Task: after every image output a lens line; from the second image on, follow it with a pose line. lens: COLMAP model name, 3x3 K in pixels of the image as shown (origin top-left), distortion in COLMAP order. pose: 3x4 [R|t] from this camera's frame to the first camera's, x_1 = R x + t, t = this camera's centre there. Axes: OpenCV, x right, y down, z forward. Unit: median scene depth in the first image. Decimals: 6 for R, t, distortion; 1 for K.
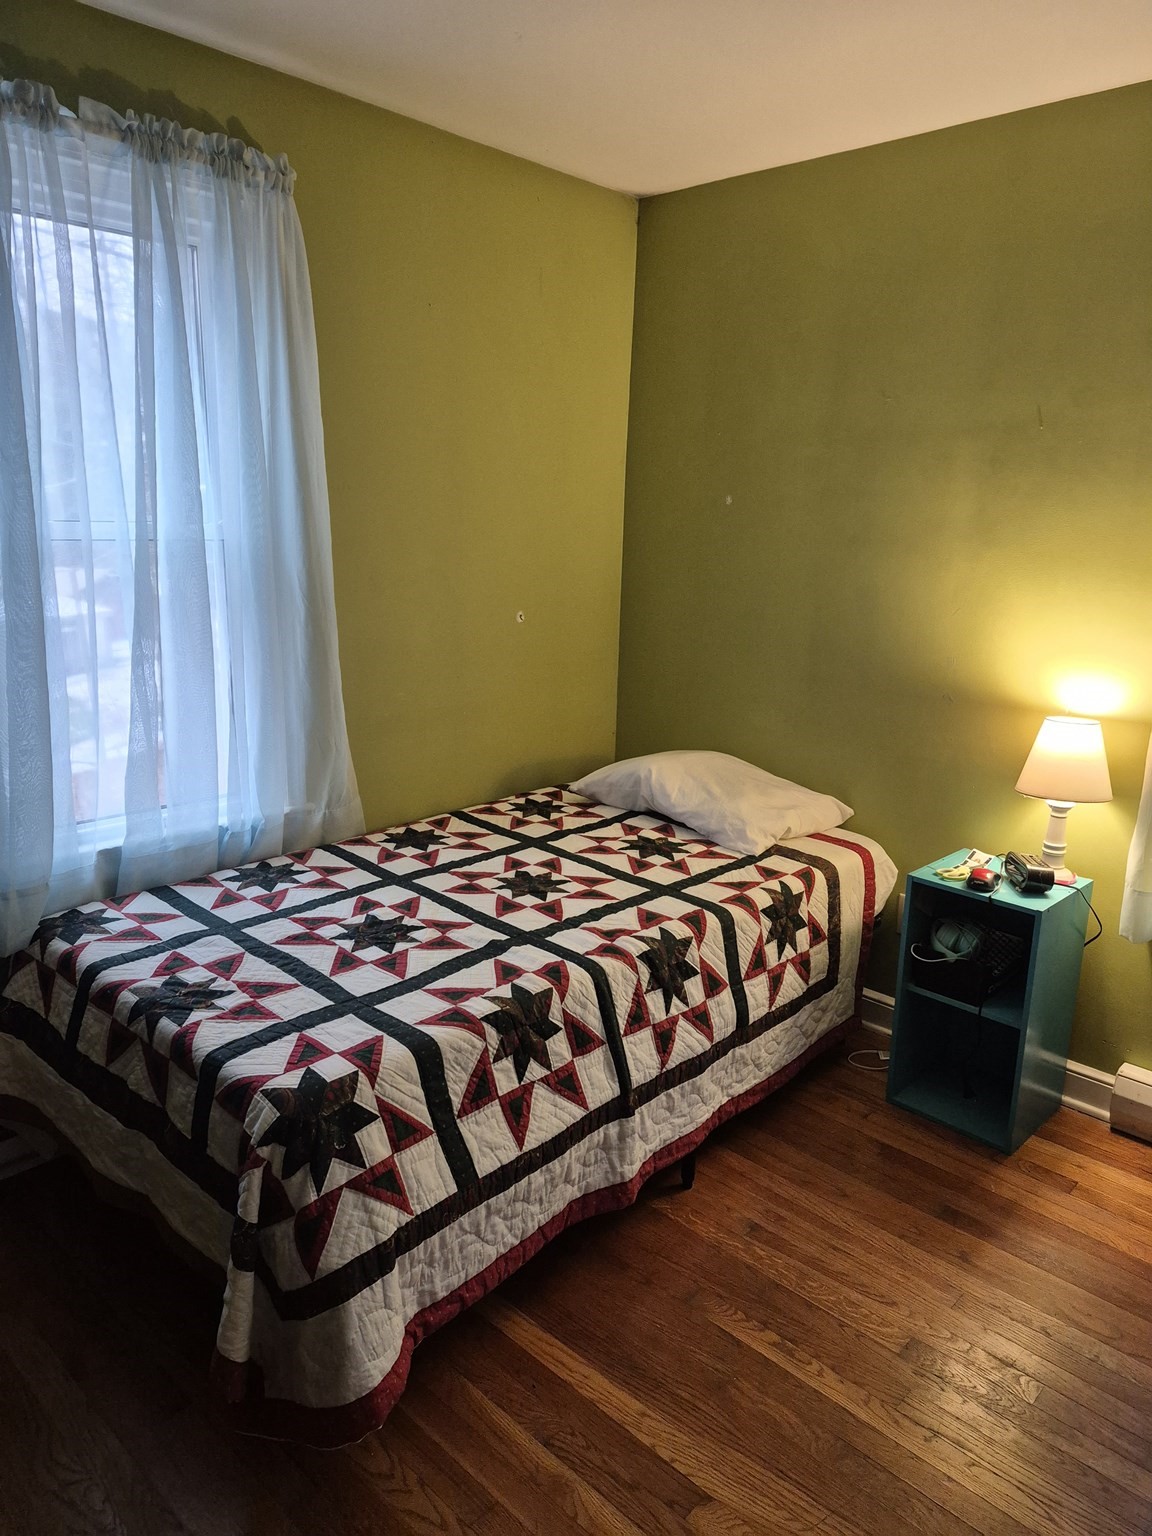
lens RADIAL K [[1064.9, 0, 576.8], [0, 1064.9, 775.0], [0, 0, 1]] dist [0.072185, -0.062817]
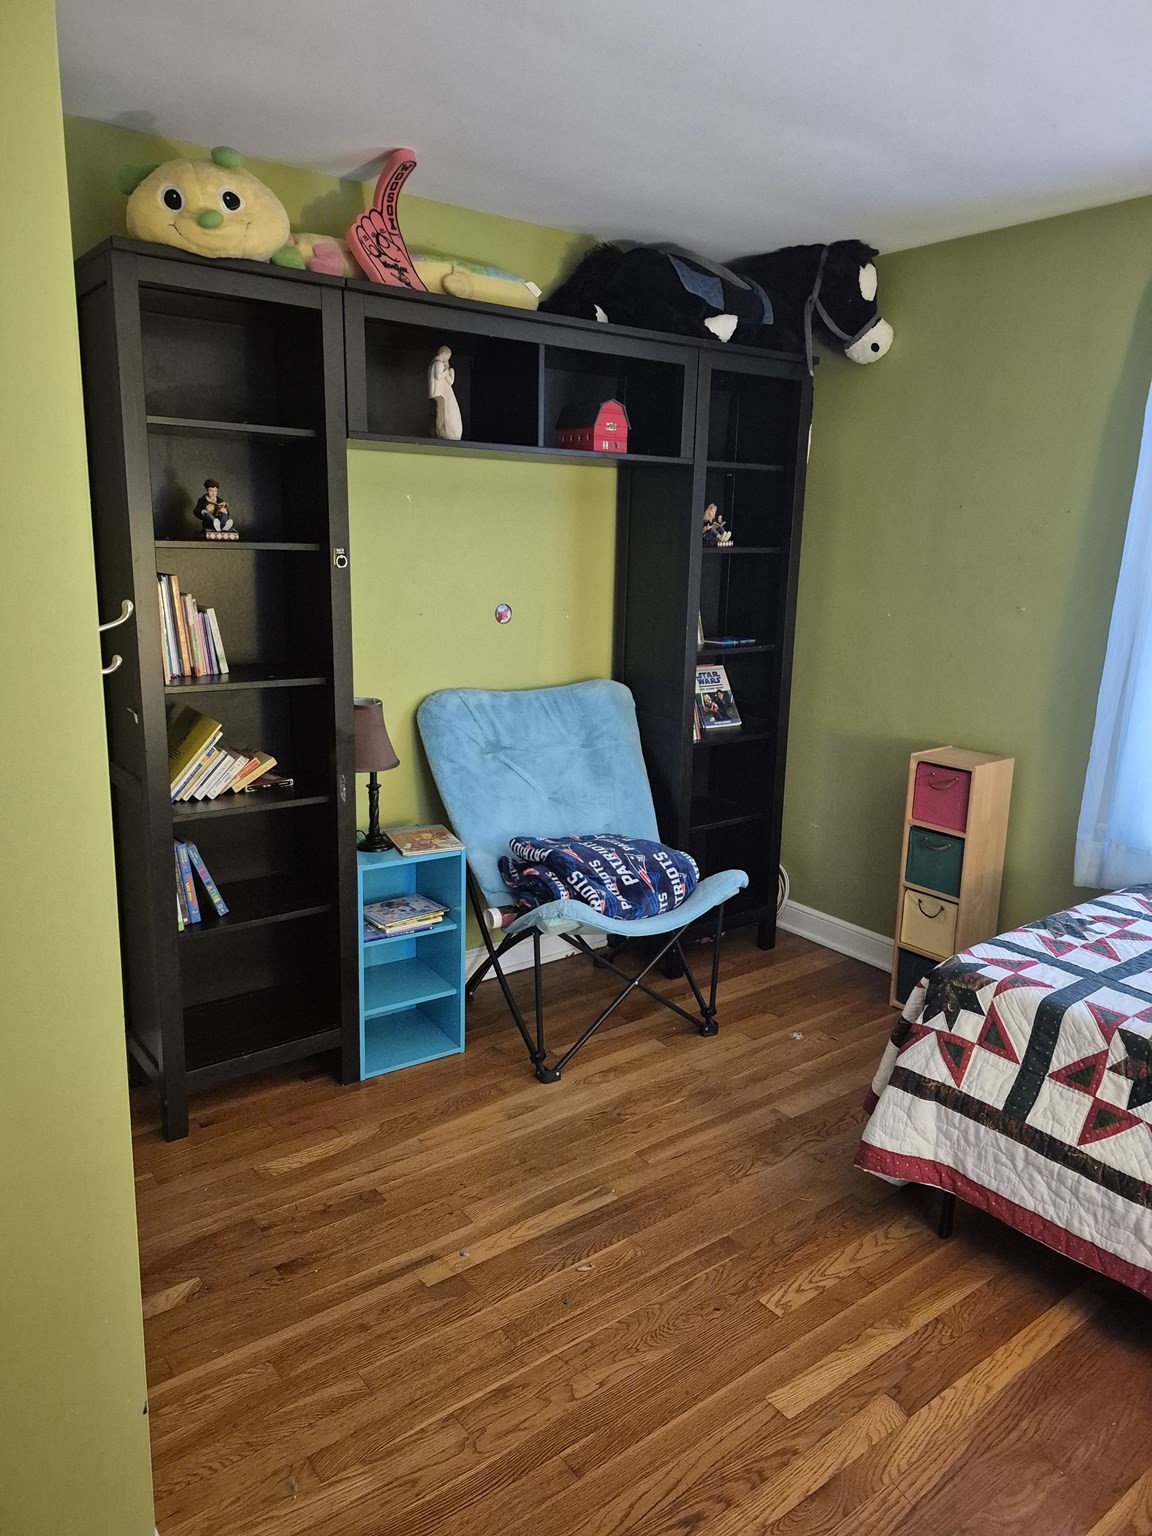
lens RADIAL K [[1064.9, 0, 576.2], [0, 1064.9, 764.7], [0, 0, 1]] dist [0.072185, -0.062817]
pose [[-0.142585, 0.192215, -0.970939, 1.032933], [-0.279724, 0.933147, 0.225812, -0.119195], [0.949433, 0.303793, -0.079286, 0.493952]]
